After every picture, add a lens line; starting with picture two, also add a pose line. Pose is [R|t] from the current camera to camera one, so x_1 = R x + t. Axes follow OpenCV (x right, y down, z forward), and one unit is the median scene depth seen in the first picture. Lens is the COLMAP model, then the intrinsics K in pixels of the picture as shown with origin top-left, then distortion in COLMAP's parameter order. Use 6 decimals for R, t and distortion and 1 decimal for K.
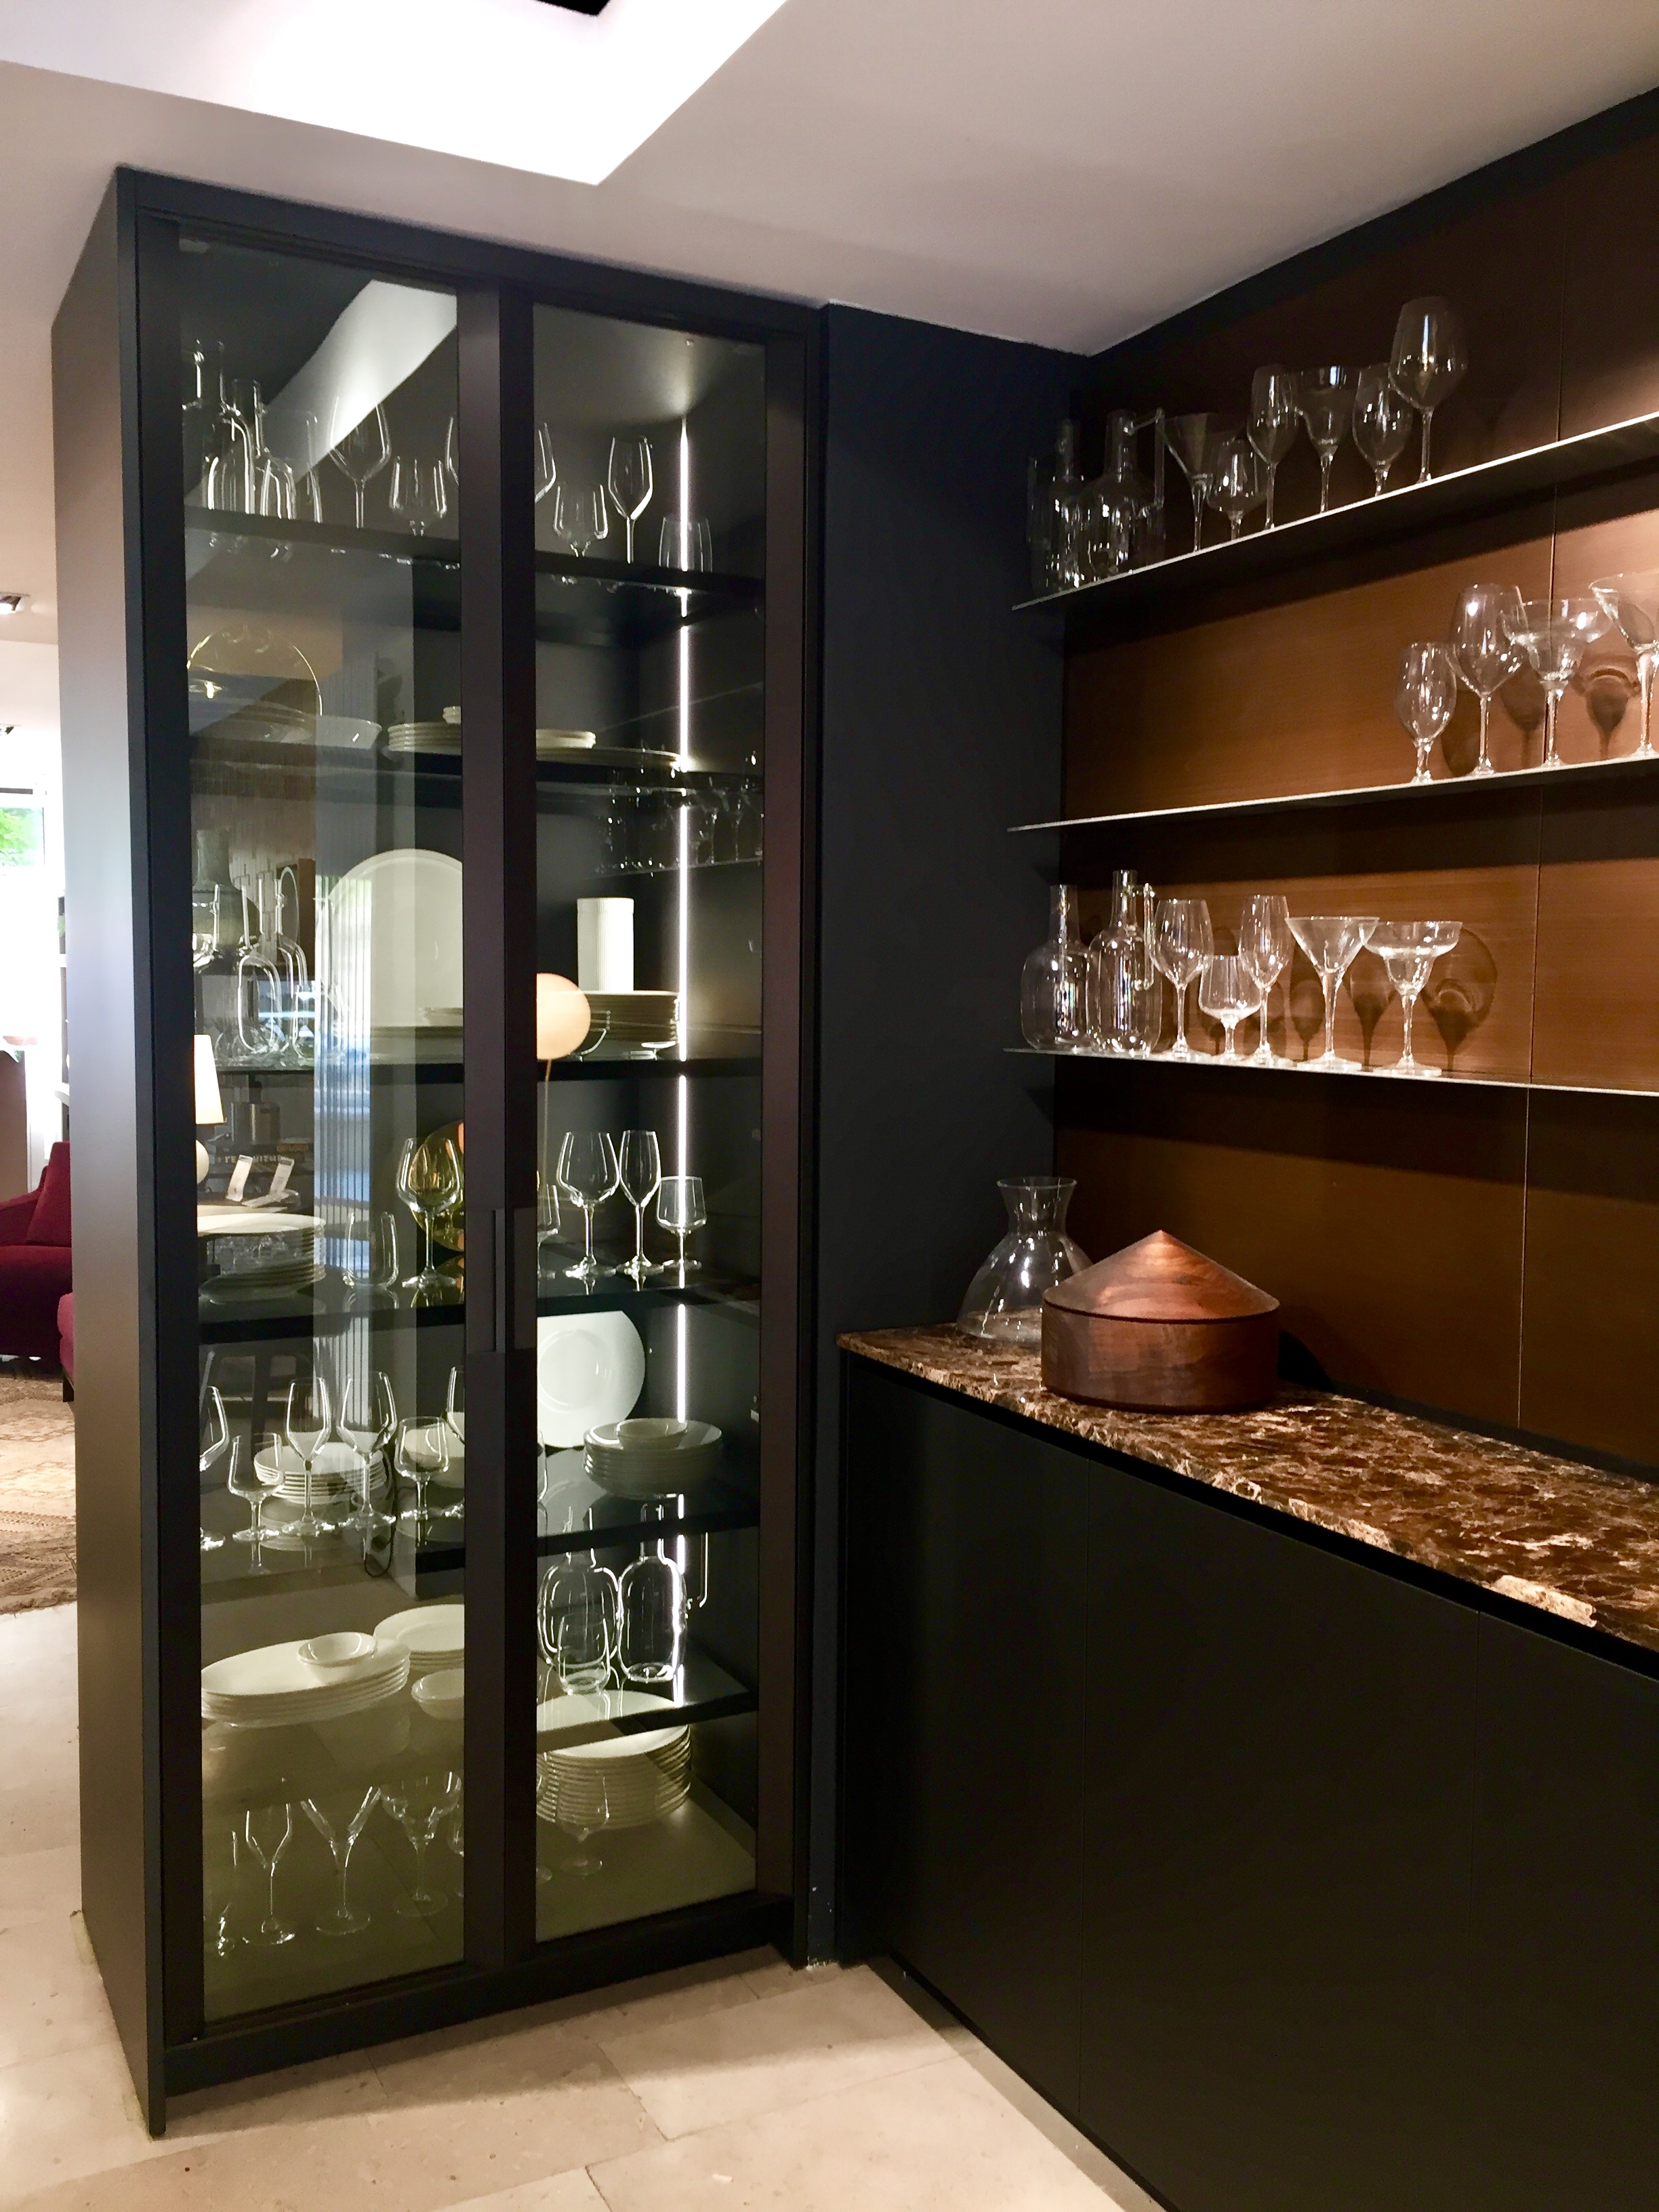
lens RADIAL K [[1910.2, 0, 827.0], [0, 1910.2, 1109.5], [0, 0, 1]] dist [0.042294, -0.000101]
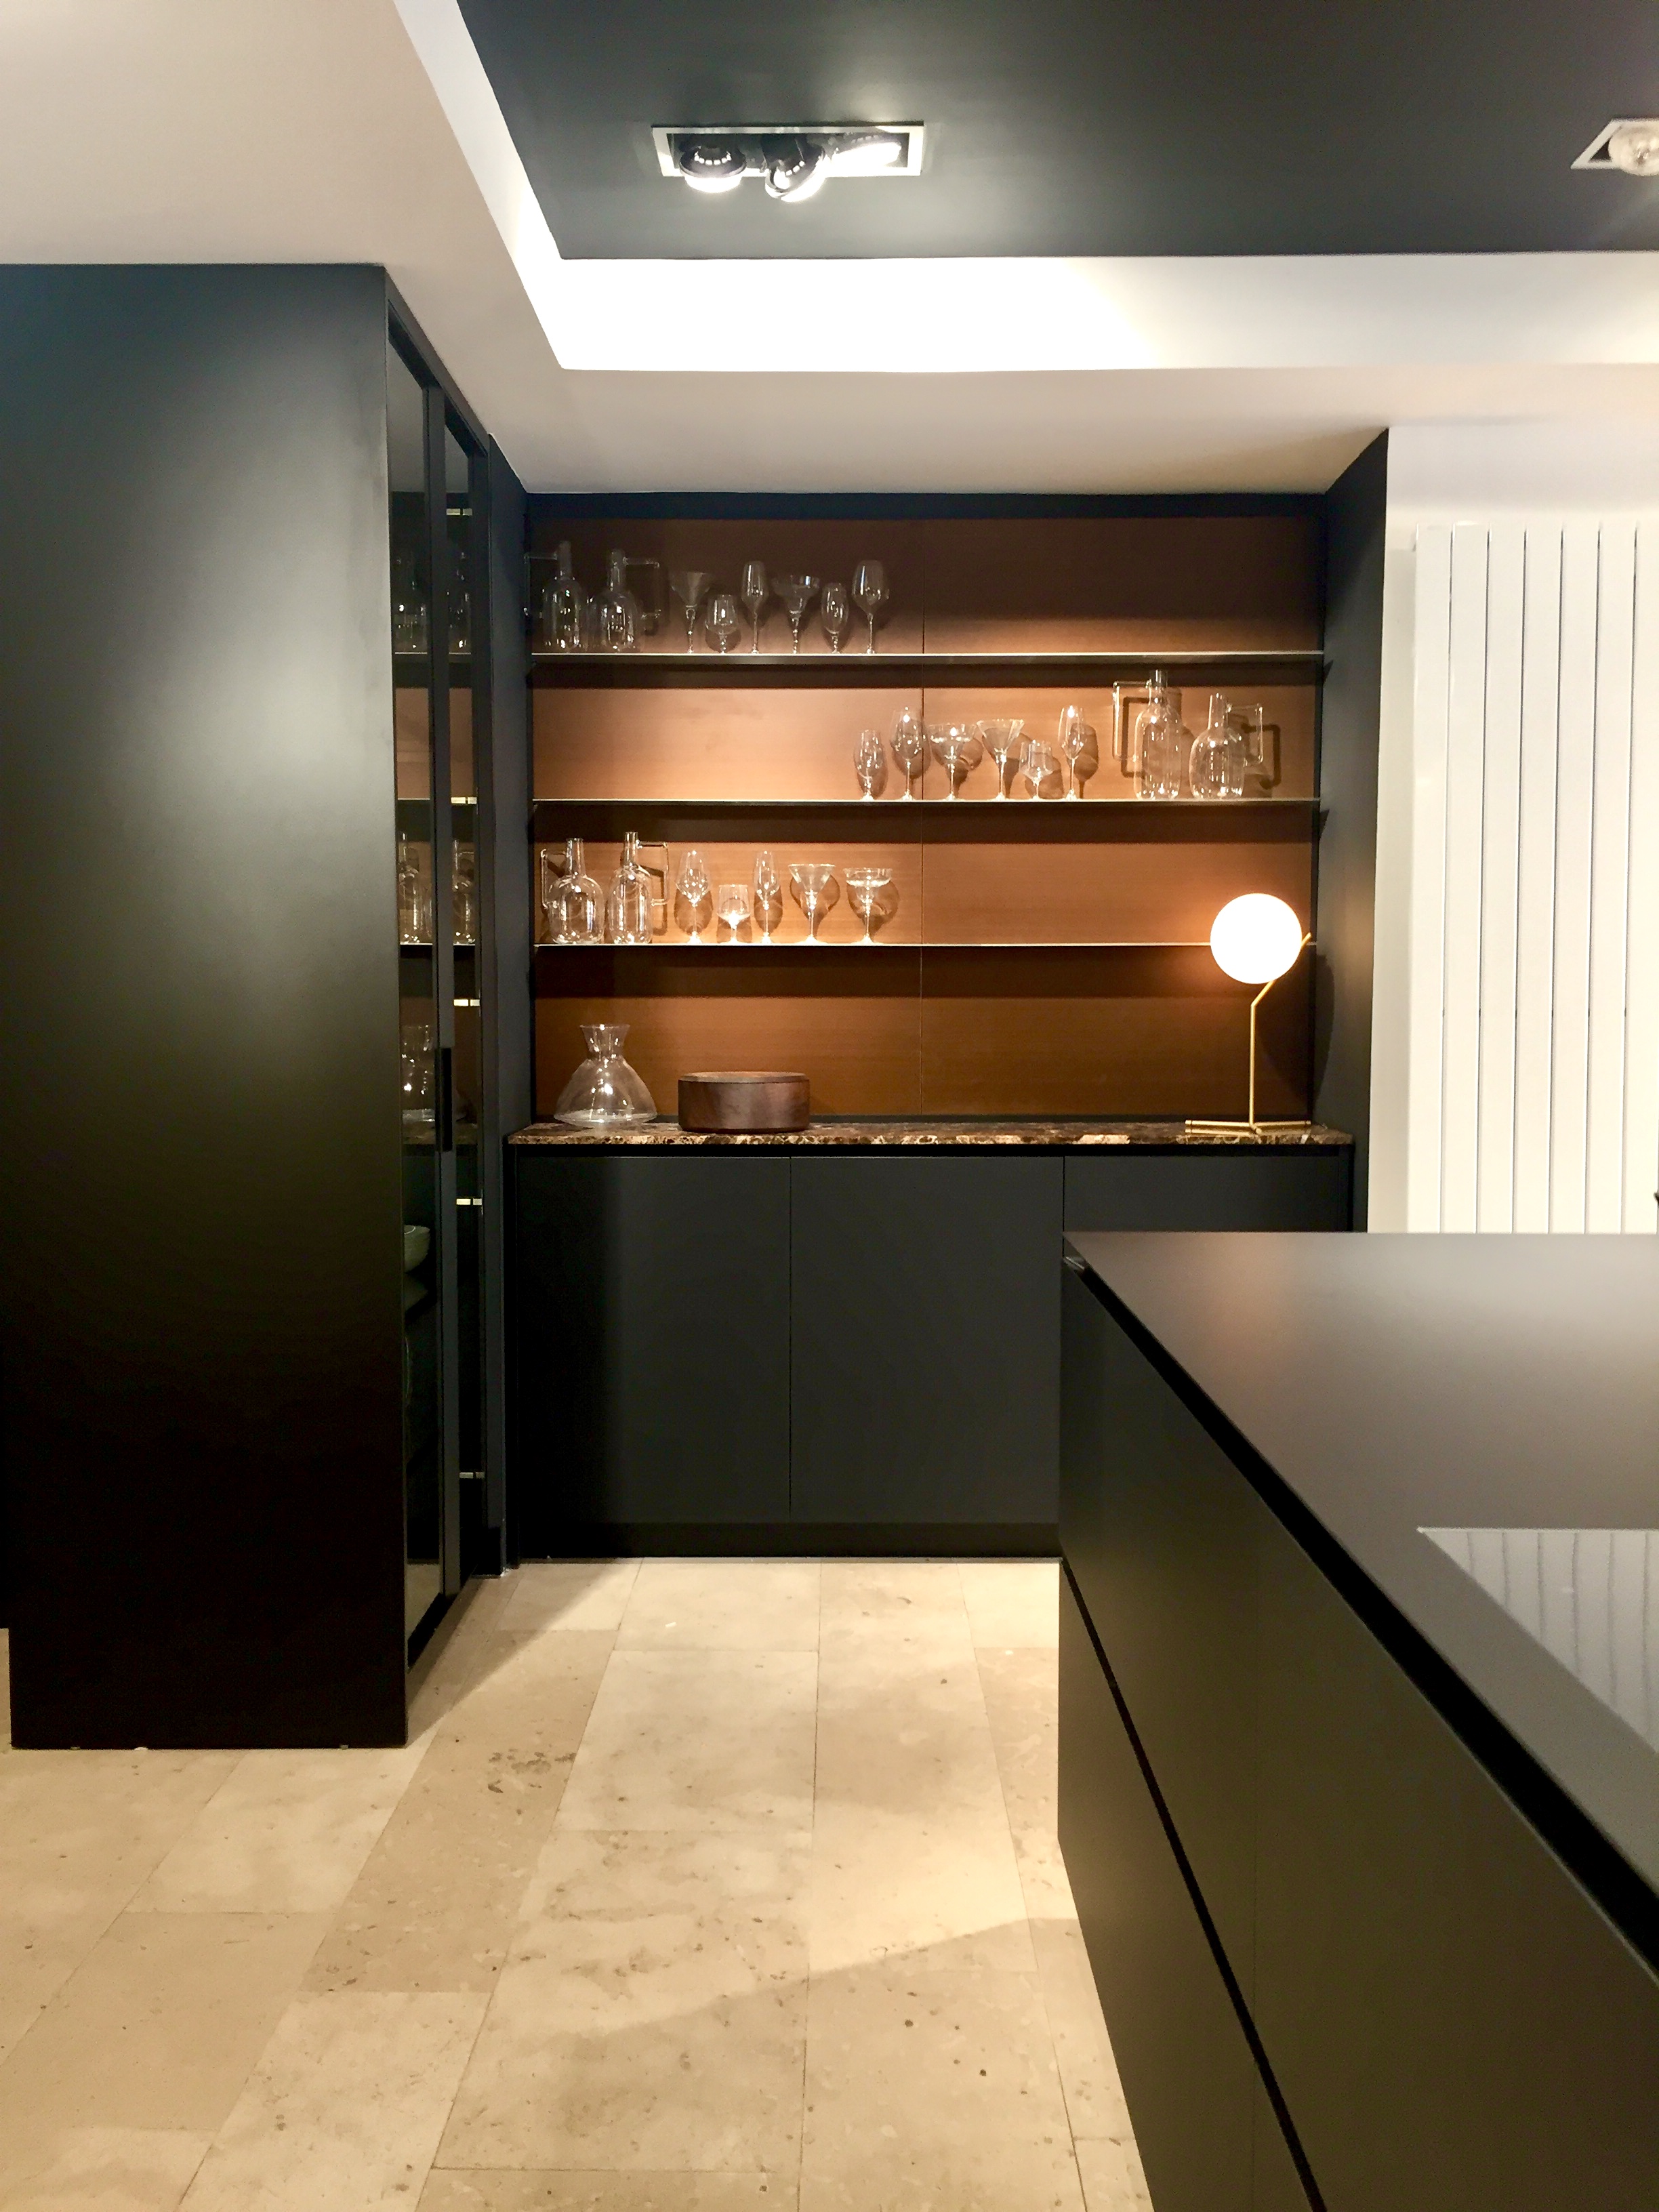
lens RADIAL K [[1910.2, 0, 831.9], [0, 1910.2, 1102.9], [0, 0, 1]] dist [0.042294, -0.000101]
pose [[0.464563, -0.067559, 0.882959, -1.472539], [0.065923, 0.996957, 0.041597, 0.059307], [-0.883083, 0.038883, 0.467603, 0.112959]]
